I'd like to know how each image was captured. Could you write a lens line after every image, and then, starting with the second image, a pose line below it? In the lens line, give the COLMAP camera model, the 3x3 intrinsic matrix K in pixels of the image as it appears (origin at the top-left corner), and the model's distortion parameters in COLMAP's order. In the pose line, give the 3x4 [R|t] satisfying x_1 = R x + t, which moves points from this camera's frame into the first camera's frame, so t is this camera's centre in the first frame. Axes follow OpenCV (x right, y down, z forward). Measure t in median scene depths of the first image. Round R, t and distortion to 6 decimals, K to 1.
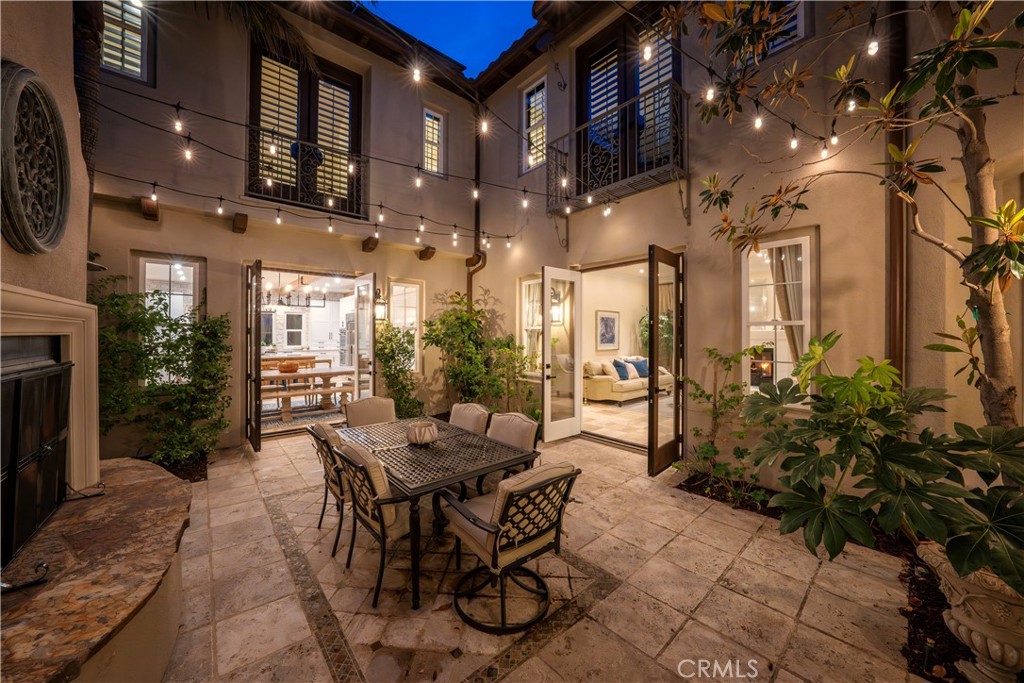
lens RADIAL K [[361.3, 0, 513.1], [0, 361.3, 325.8], [0, 0, 1]] dist [0.000340, 0.000019]
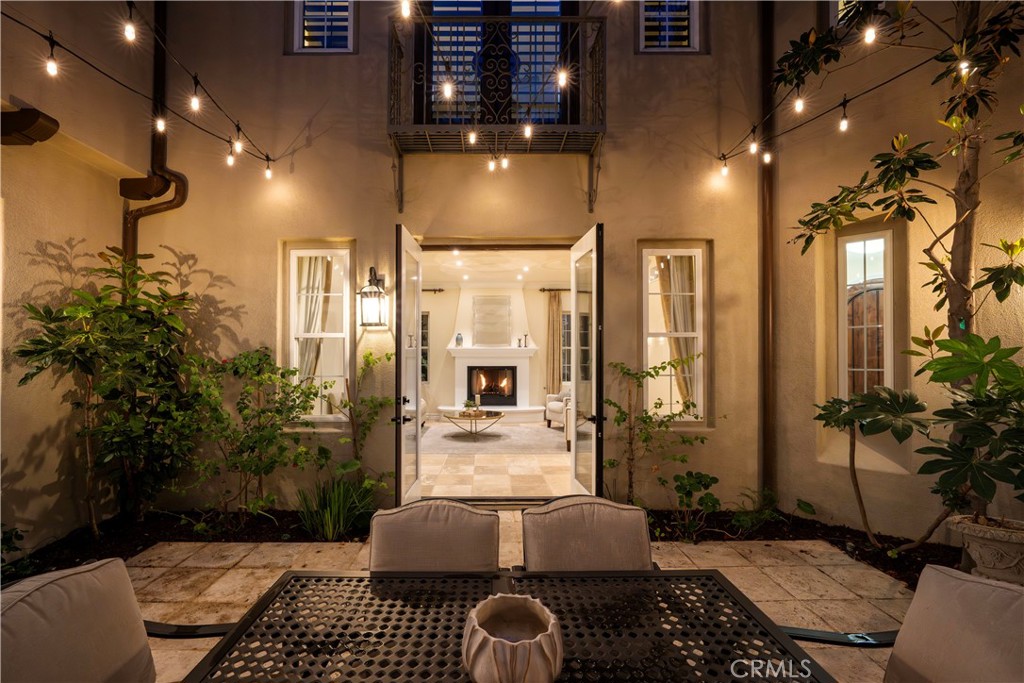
lens RADIAL K [[426.7, 0, 512.0], [0, 426.7, 341.5], [0, 0, 1]] dist [-0.001917, -0.000147]
pose [[0.662255, 0.021410, 0.748973, -0.251867], [-0.015778, 0.999769, -0.014628, 0.021772], [-0.749113, -0.002130, 0.662439, 0.356991]]
